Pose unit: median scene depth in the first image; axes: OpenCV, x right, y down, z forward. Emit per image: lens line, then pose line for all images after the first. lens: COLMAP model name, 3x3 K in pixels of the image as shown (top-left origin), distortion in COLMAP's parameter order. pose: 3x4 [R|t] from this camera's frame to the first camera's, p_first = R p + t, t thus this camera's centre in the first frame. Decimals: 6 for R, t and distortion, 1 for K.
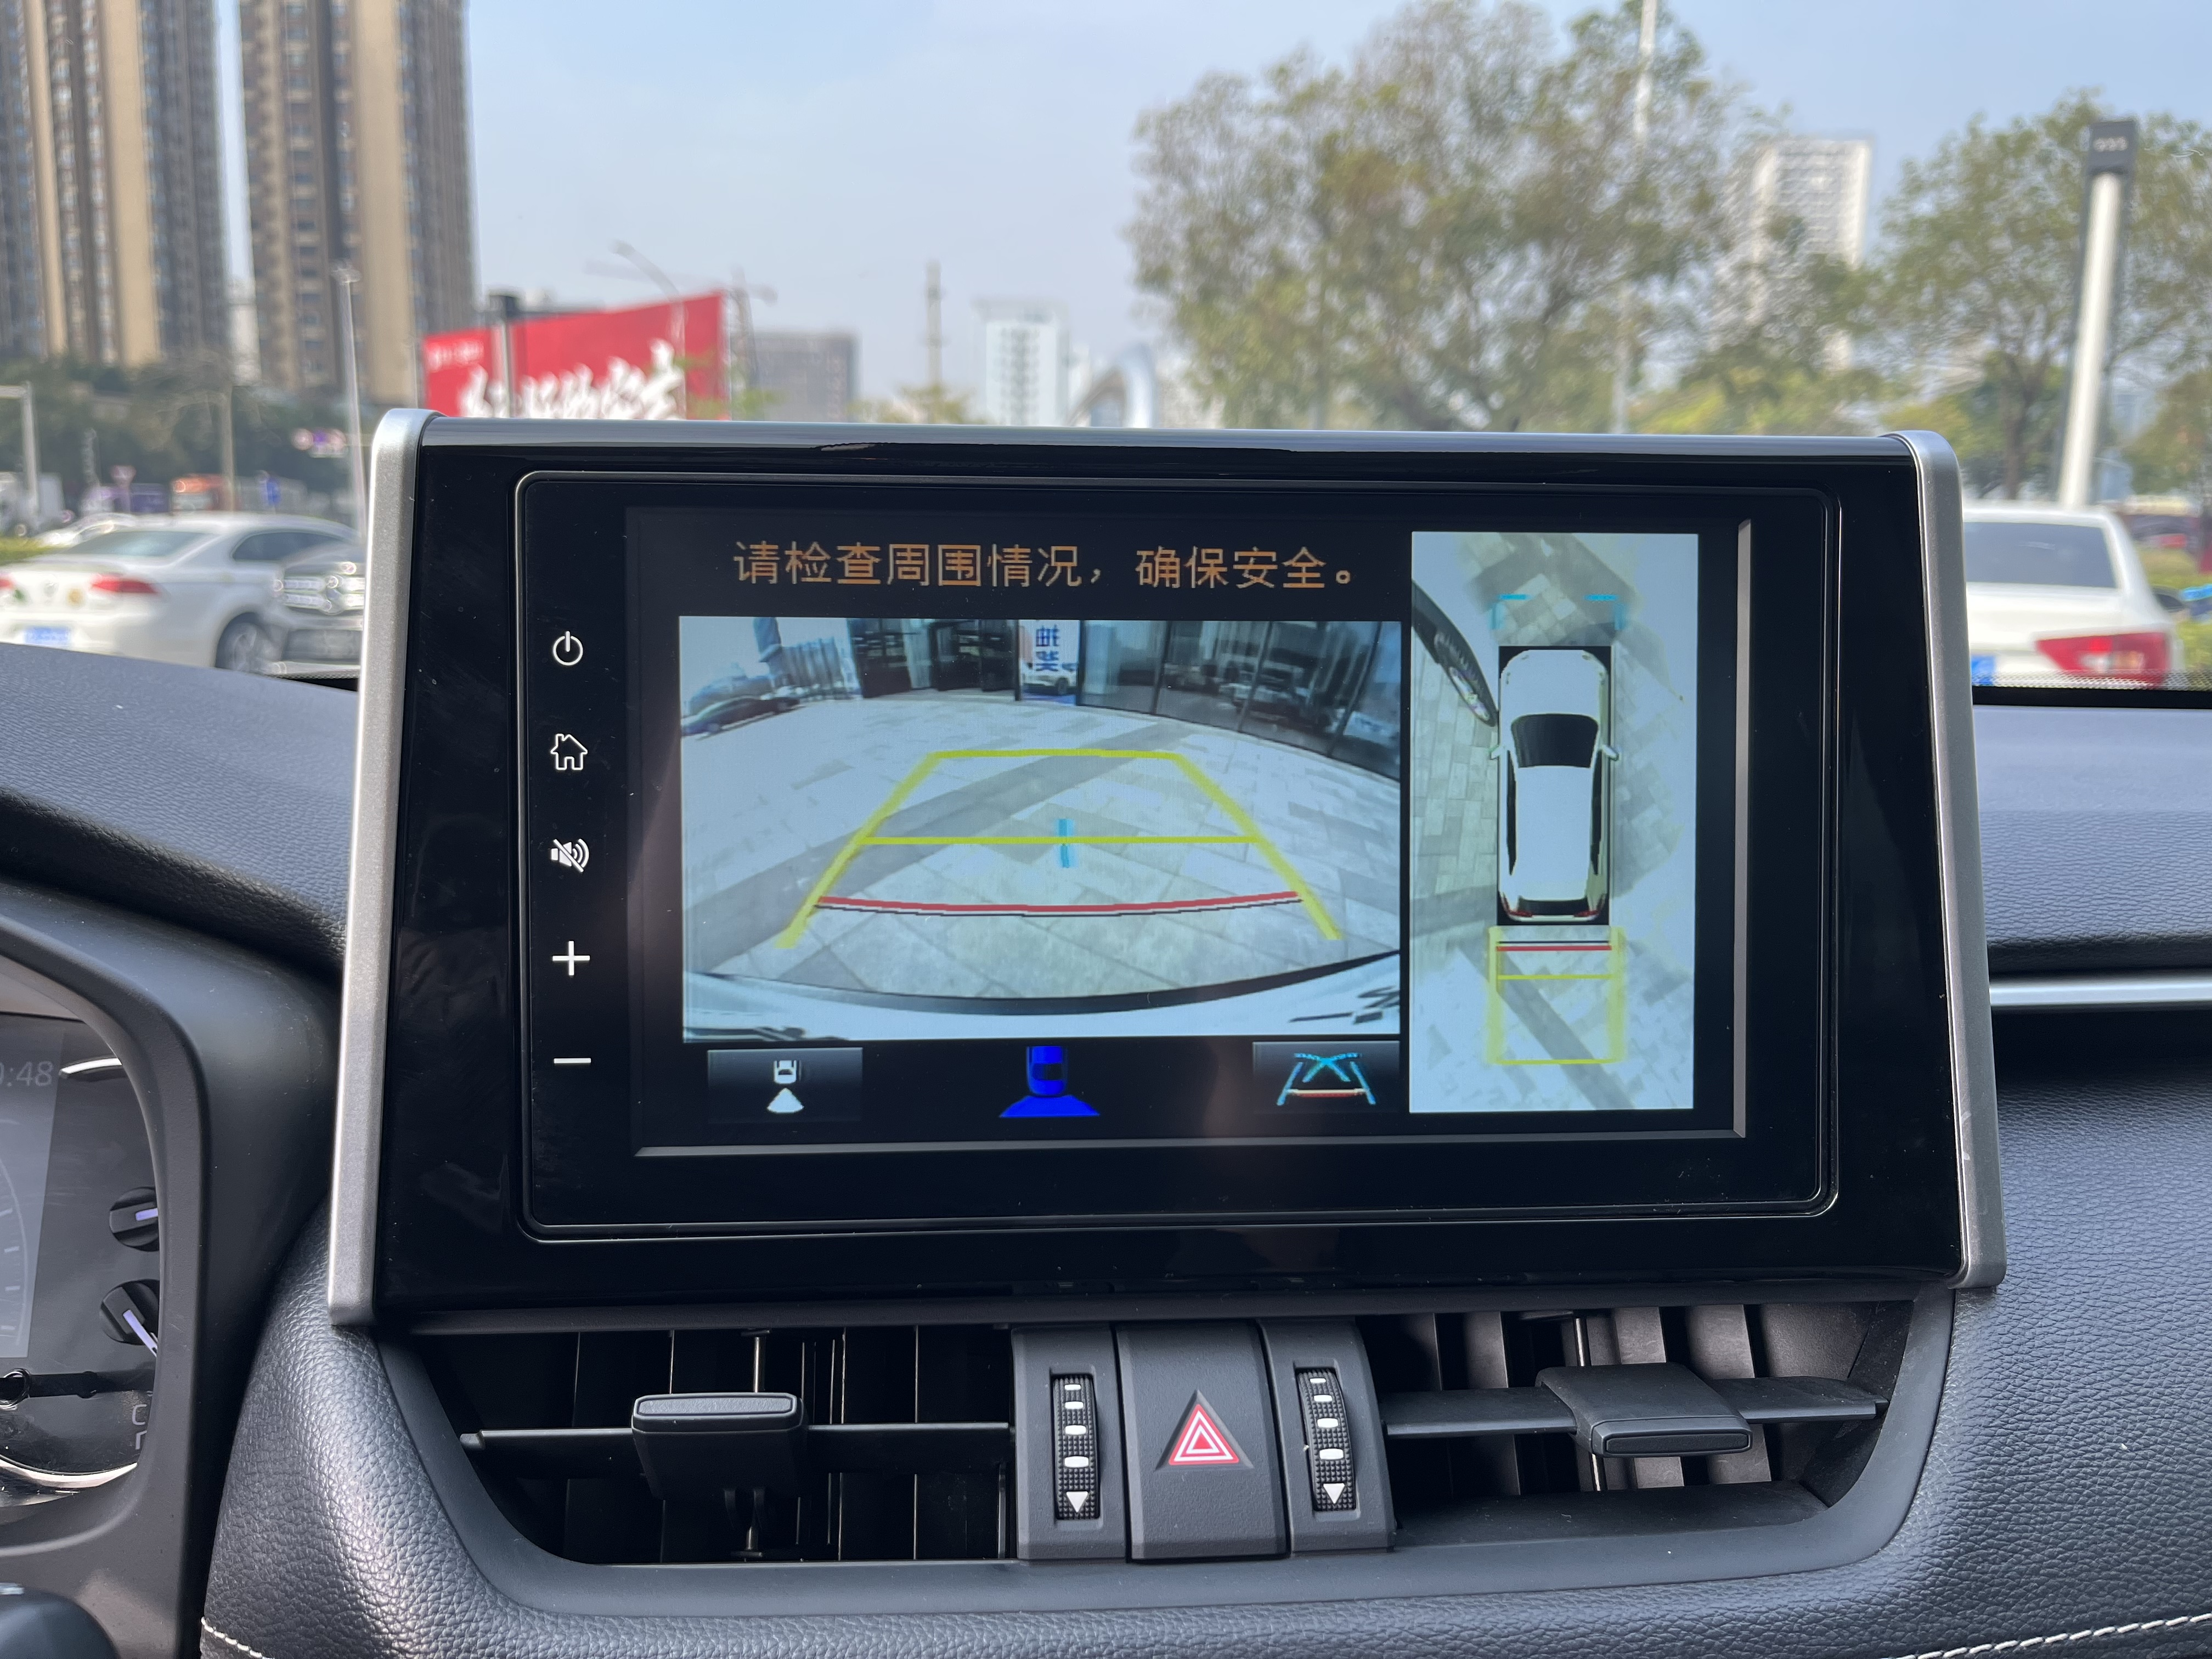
lens RADIAL K [[1685.1, 0, 1101.8], [0, 1685.1, 864.0], [0, 0, 1]] dist [0.051151, -0.080198]
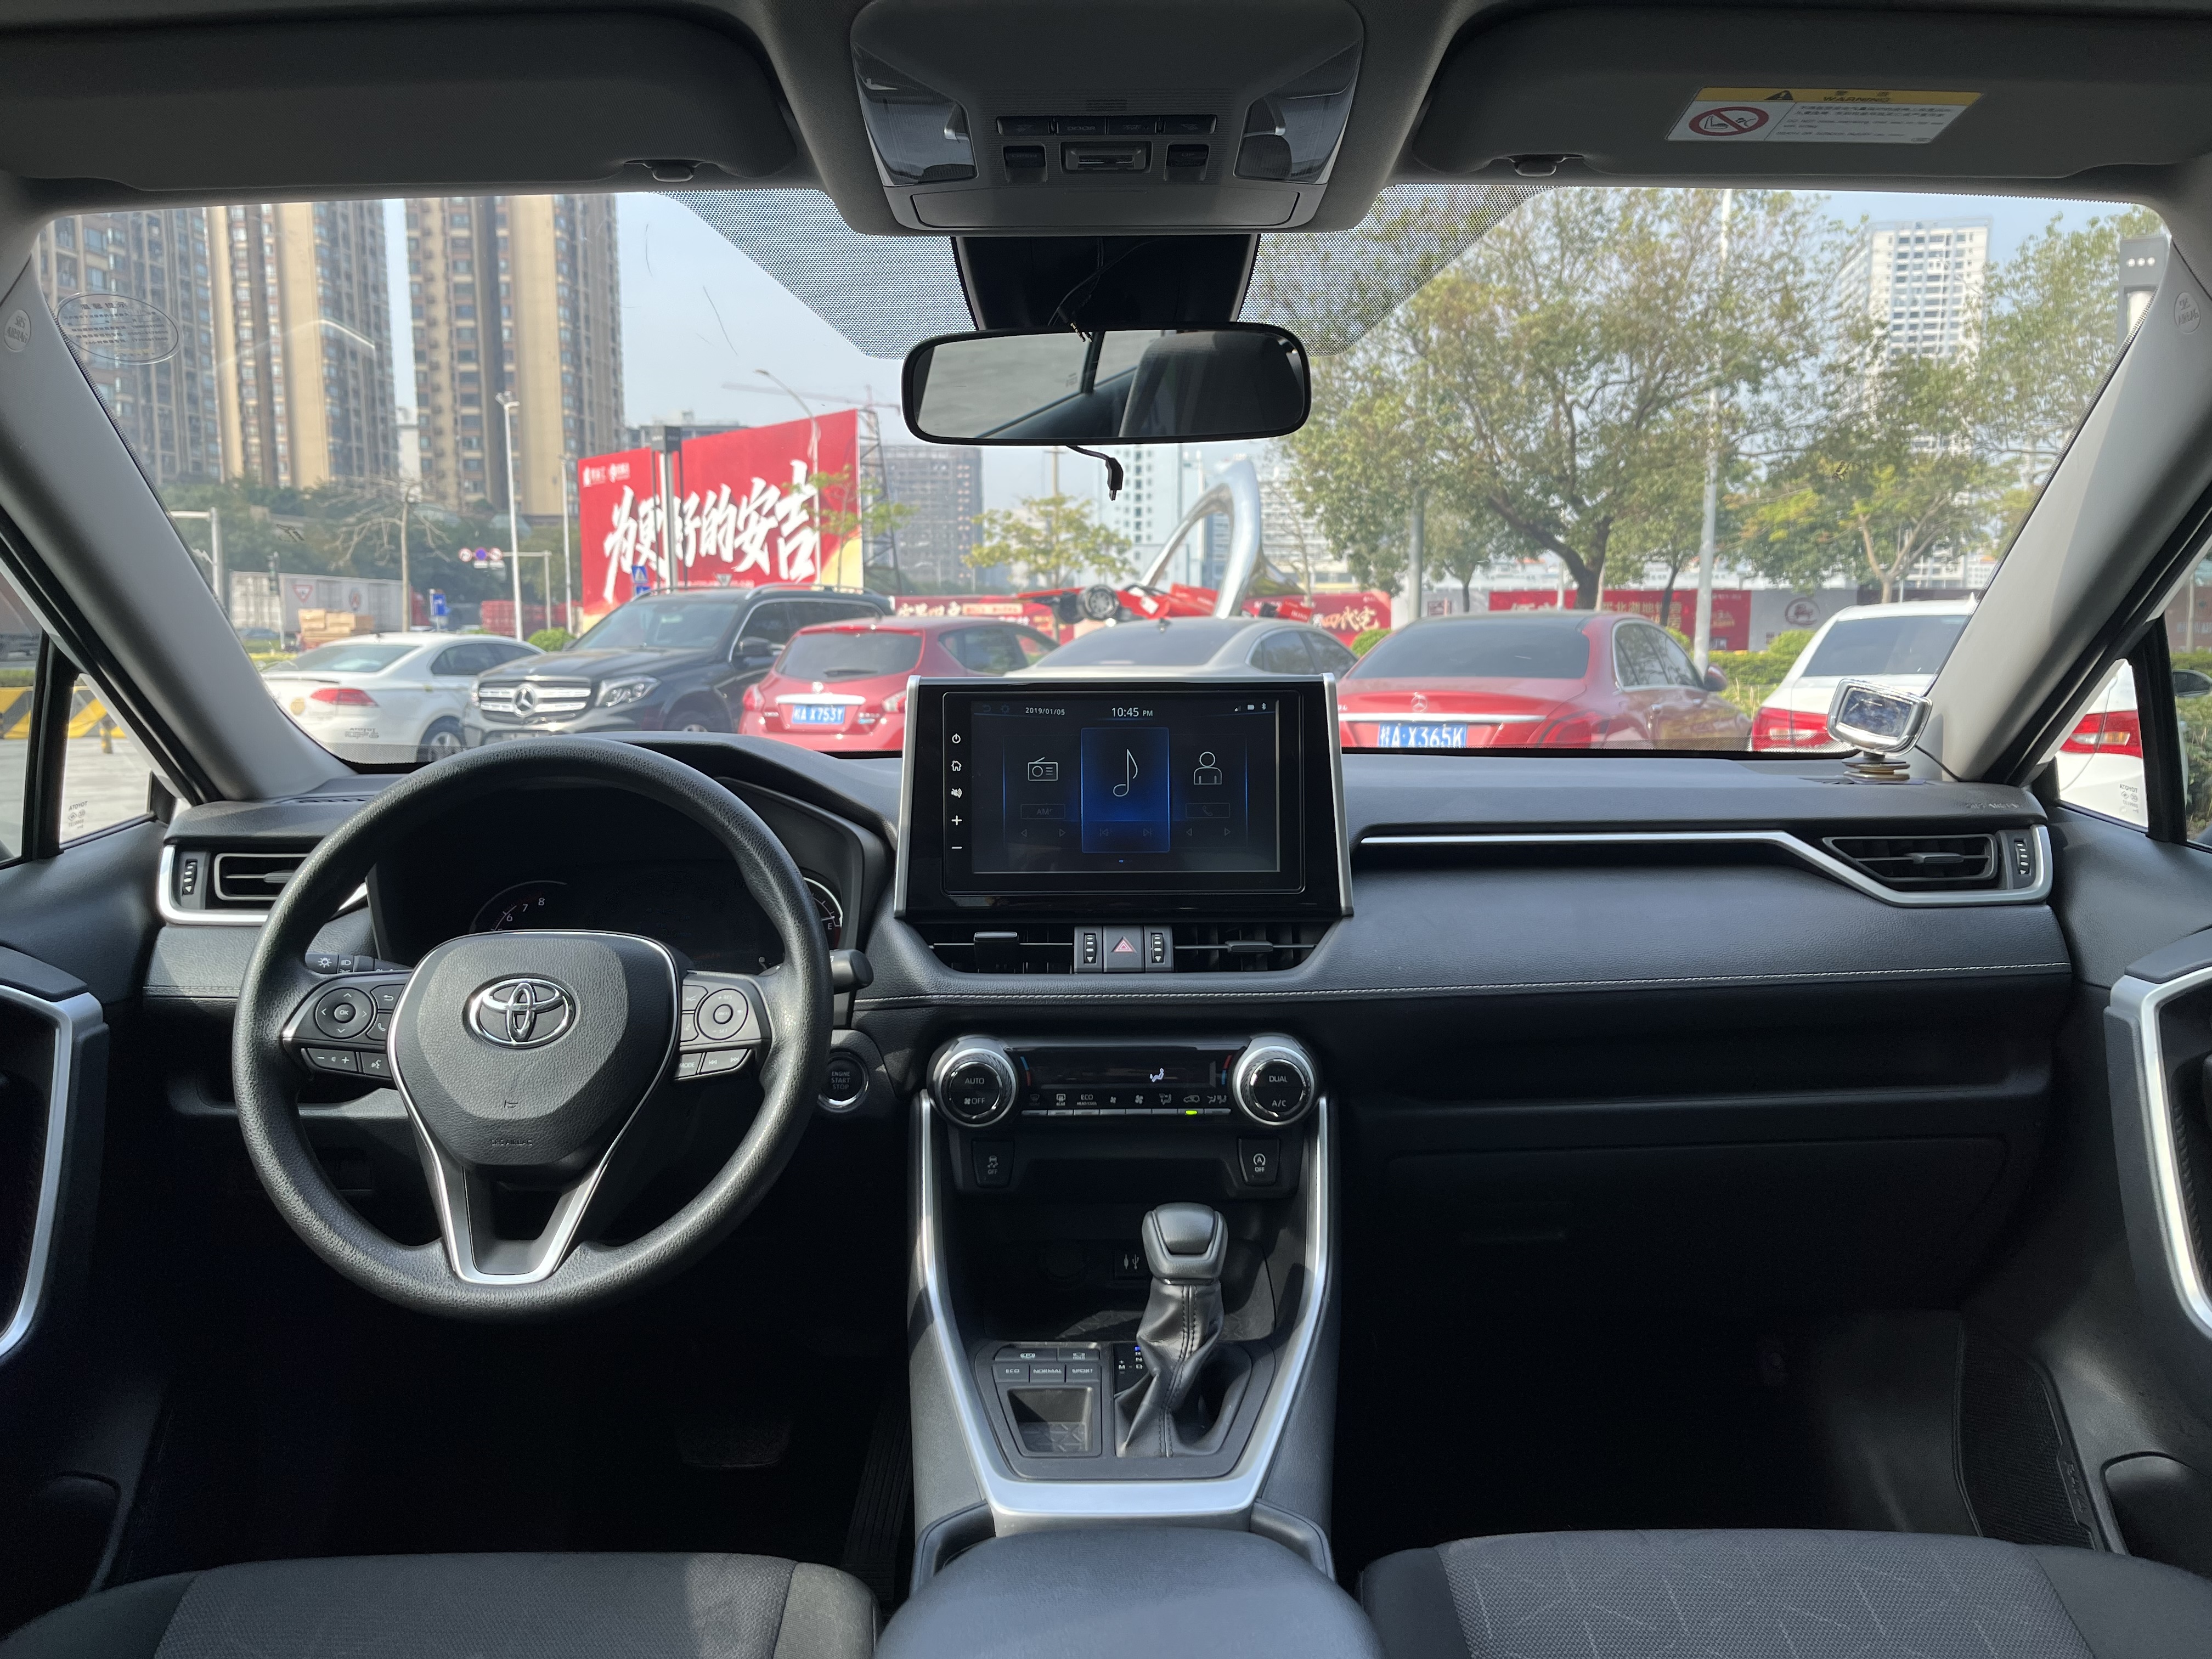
lens RADIAL K [[1685.1, 0, 1107.1], [0, 1685.1, 848.4], [0, 0, 1]] dist [0.051151, -0.080198]
pose [[0.997640, -0.008232, -0.068167, 0.005094], [0.003900, 0.997978, -0.063434, 0.006590], [0.068552, 0.063019, 0.995655, -0.049804]]
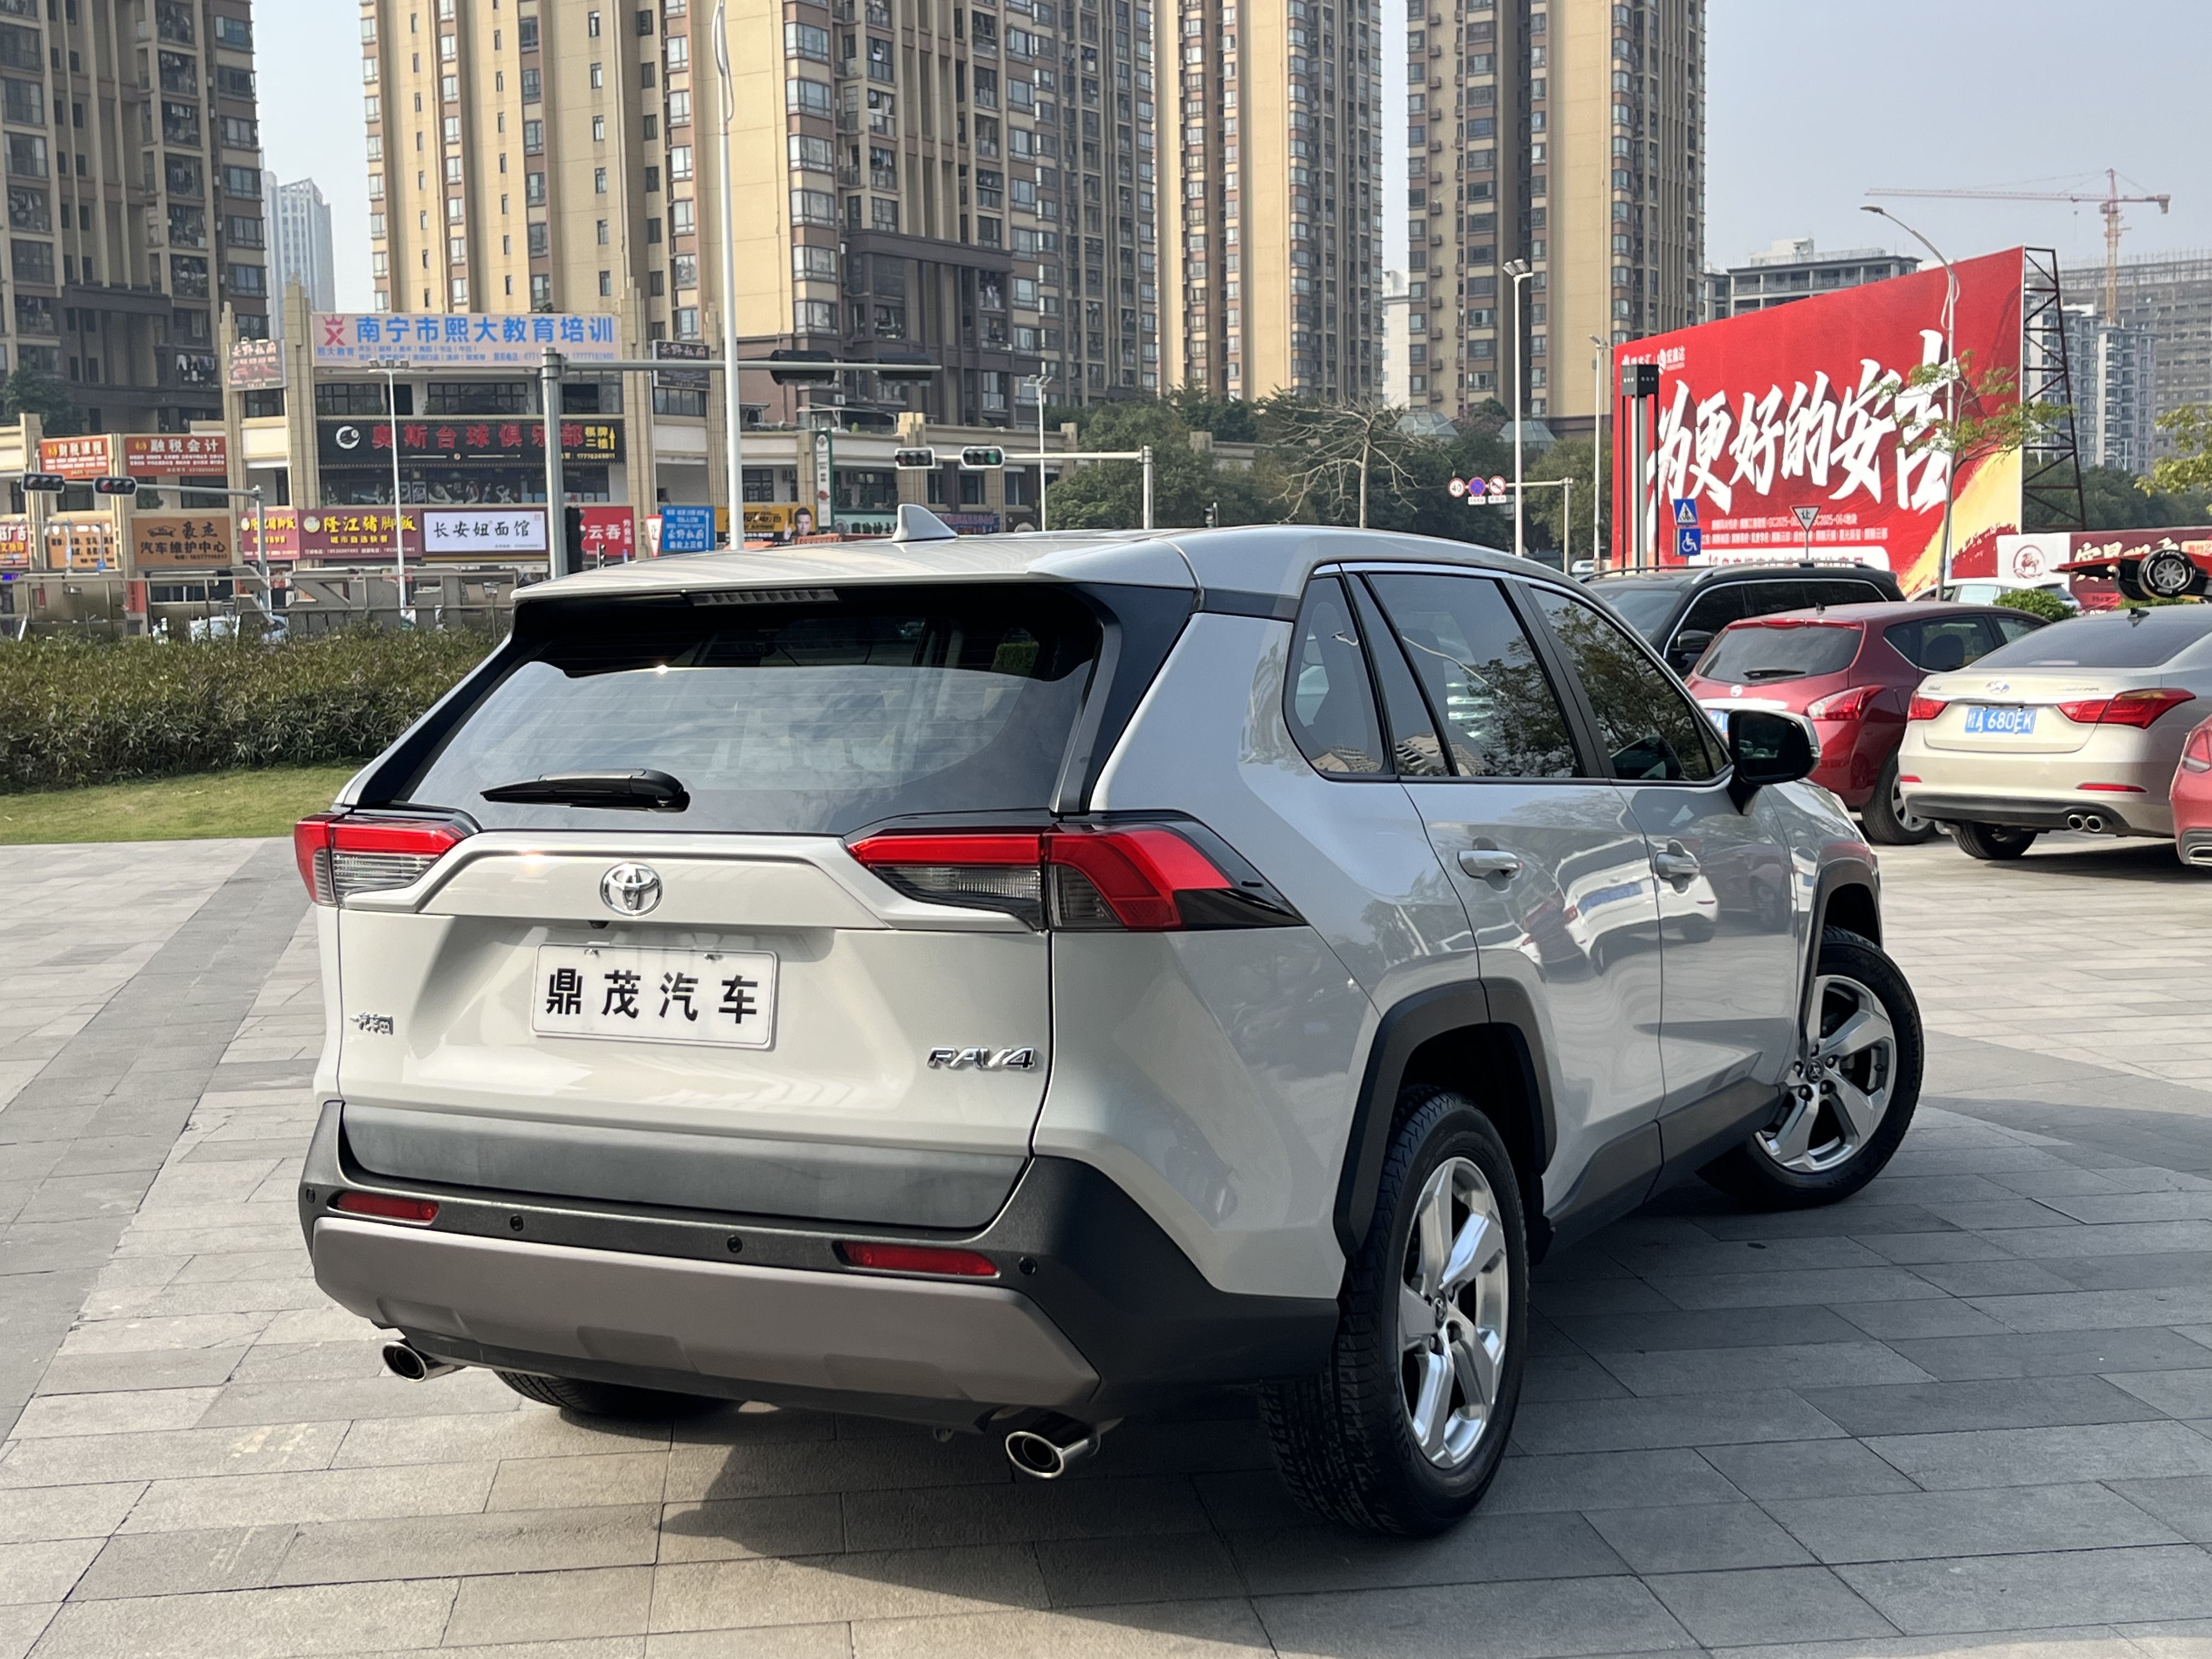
lens RADIAL K [[2742.6, 0, 1031.9], [0, 2742.6, 904.3], [0, 0, 1]] dist [0.028408, 0.000000]
pose [[0.832411, 0.028303, -0.553435, 0.165974], [-0.070196, 0.996035, -0.054643, 0.042801], [0.549694, 0.084335, 0.831098, -0.310755]]
